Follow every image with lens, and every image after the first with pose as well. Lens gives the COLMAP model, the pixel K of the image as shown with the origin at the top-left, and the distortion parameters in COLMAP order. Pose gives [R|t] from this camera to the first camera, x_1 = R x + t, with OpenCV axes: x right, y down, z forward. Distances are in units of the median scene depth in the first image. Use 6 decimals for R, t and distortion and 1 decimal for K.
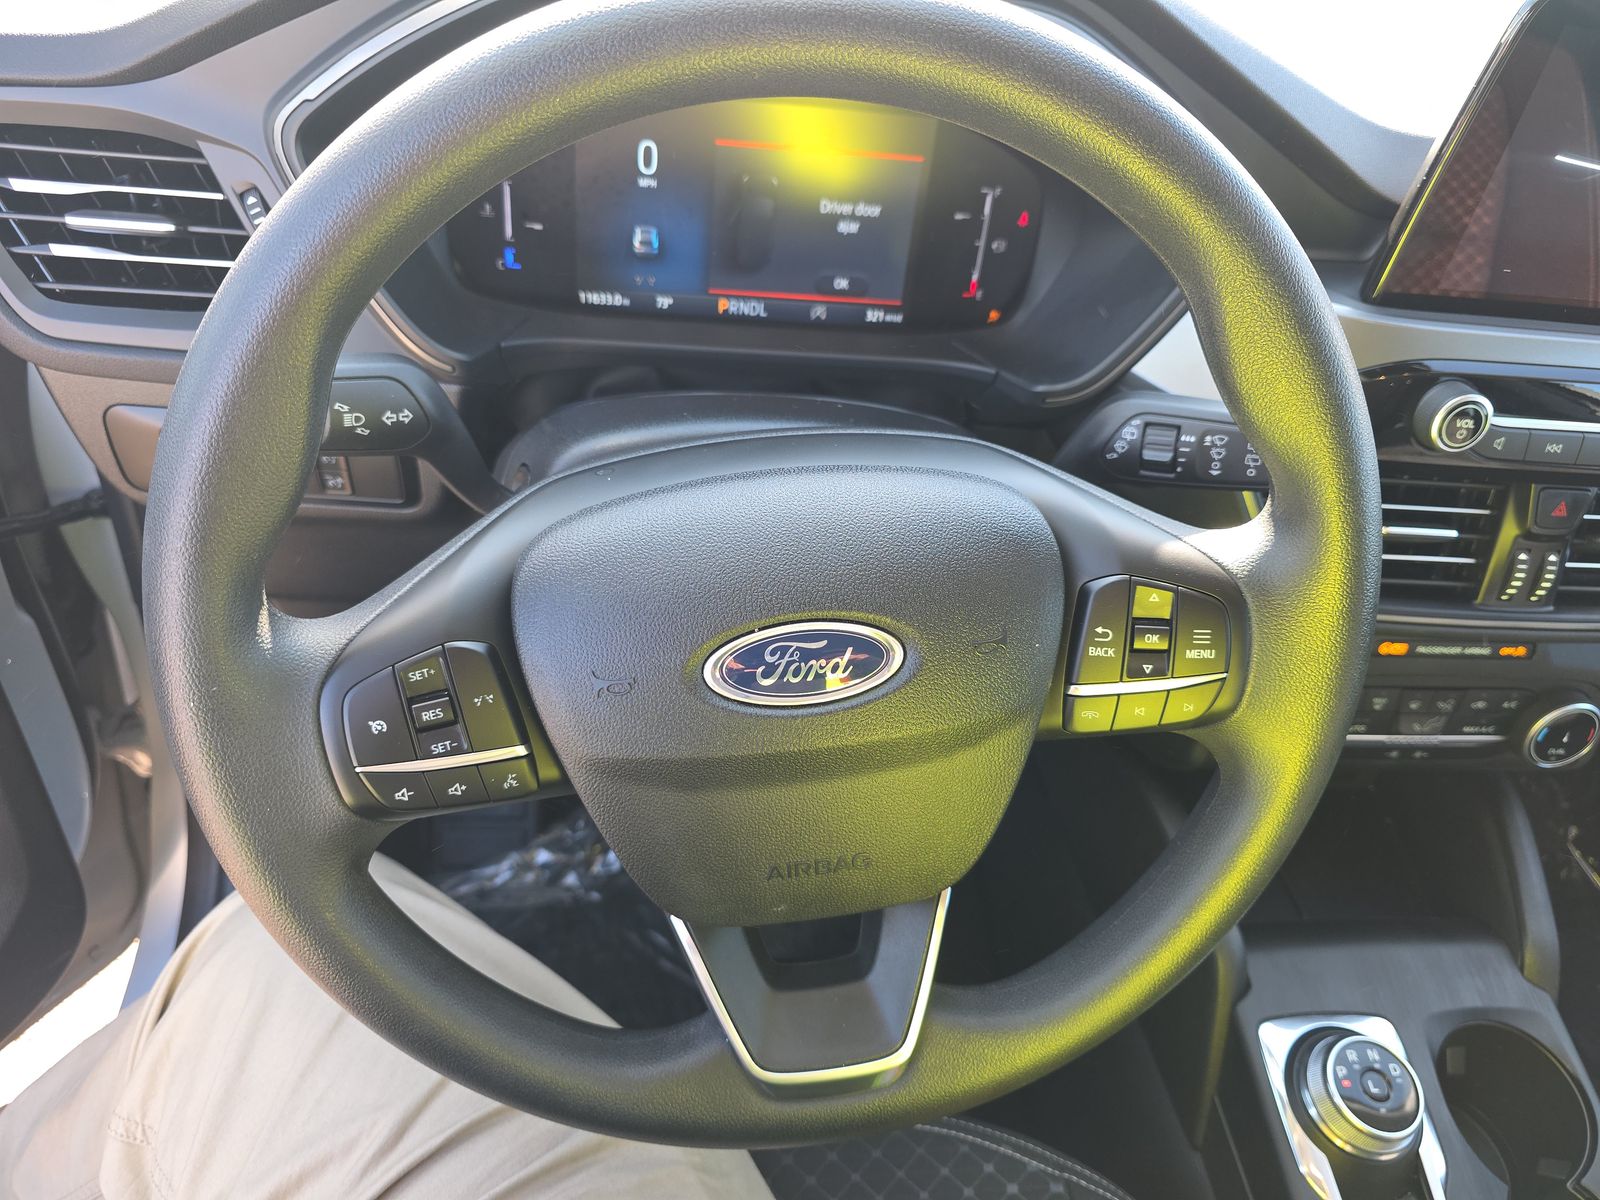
lens RADIAL K [[1069.7, 0, 740.0], [0, 1069.7, 608.0], [0, 0, 1]] dist [0.030761, -0.038221]
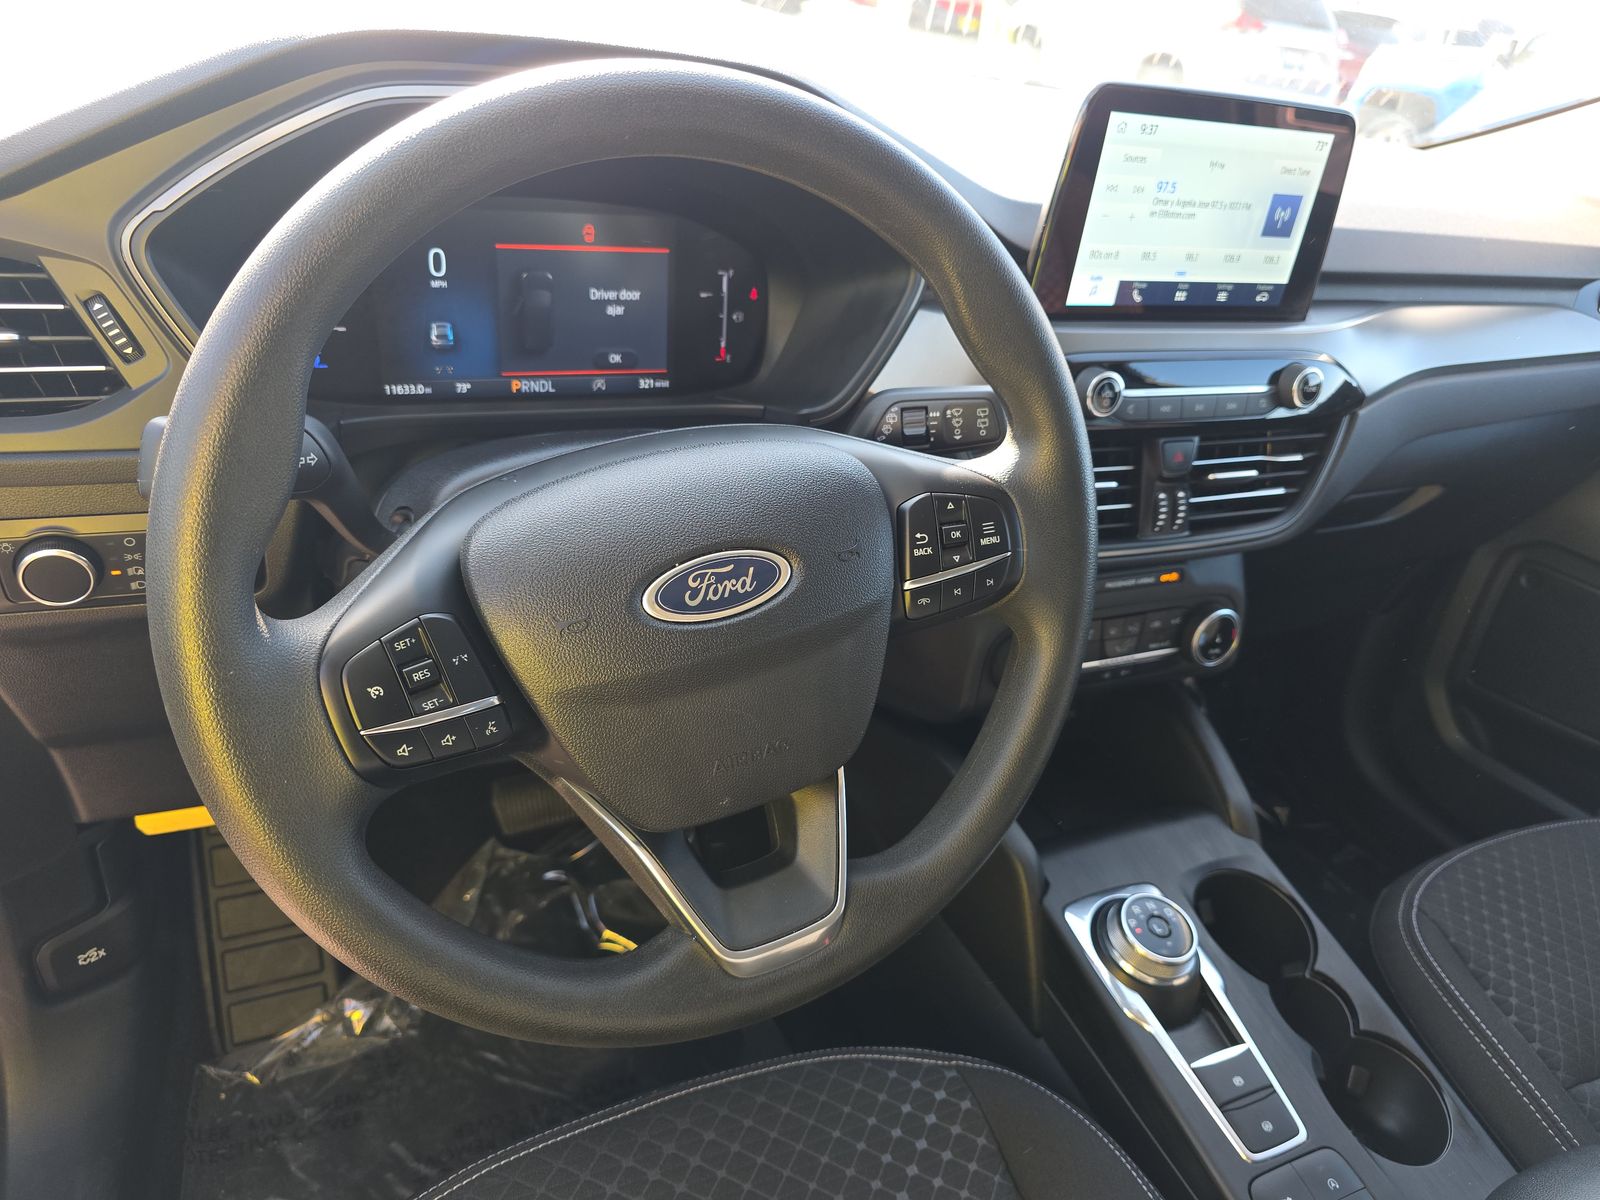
lens RADIAL K [[1069.7, 0, 740.0], [0, 1069.7, 608.0], [0, 0, 1]] dist [0.030761, -0.038221]
pose [[0.948492, -0.152750, 0.277542, -0.155274], [0.188715, 0.976107, -0.107711, 0.125314], [-0.254458, 0.154539, 0.954656, -0.118246]]
